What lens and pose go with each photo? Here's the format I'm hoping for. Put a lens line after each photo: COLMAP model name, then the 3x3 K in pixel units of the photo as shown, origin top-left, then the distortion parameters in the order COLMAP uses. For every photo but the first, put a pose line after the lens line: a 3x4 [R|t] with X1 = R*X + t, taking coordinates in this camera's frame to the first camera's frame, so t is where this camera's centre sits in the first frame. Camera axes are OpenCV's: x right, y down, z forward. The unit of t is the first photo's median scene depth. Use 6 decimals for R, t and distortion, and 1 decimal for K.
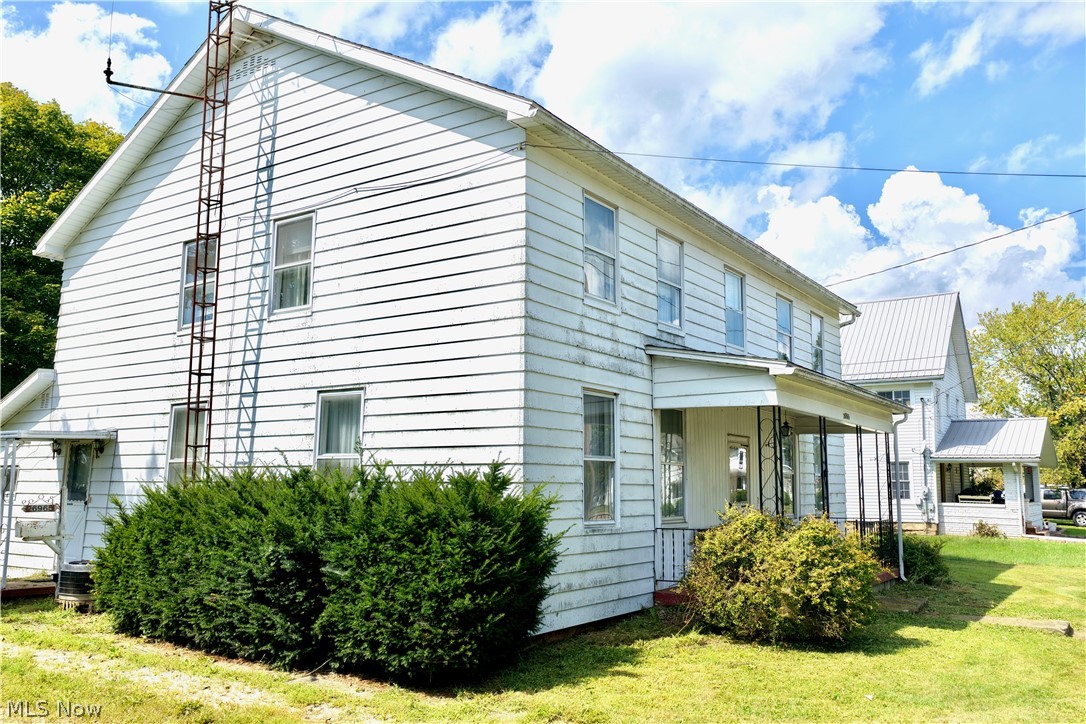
lens RADIAL K [[902.5, 0, 545.7], [0, 902.5, 359.3], [0, 0, 1]] dist [-0.016271, 0.036422]
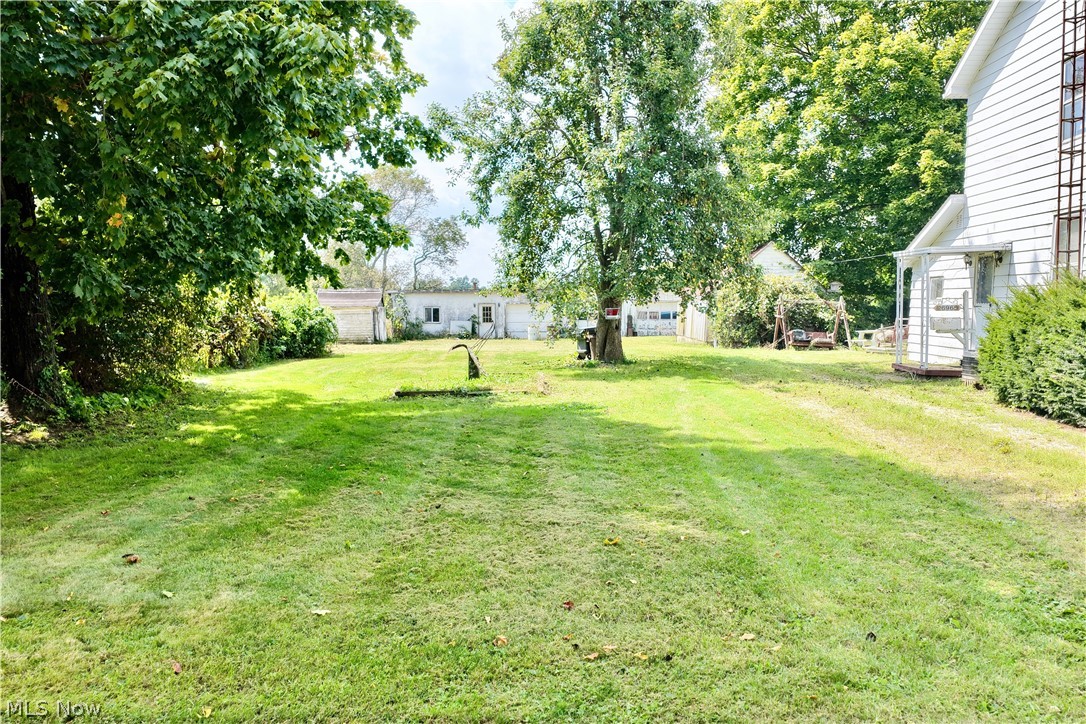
lens RADIAL K [[902.5, 0, 544.5], [0, 902.5, 359.2], [0, 0, 1]] dist [-0.016271, 0.036422]
pose [[0.535138, 0.047234, -0.843443, 0.209117], [0.121685, 0.983713, 0.132295, 0.000544], [0.835954, -0.173431, 0.520675, -0.144242]]
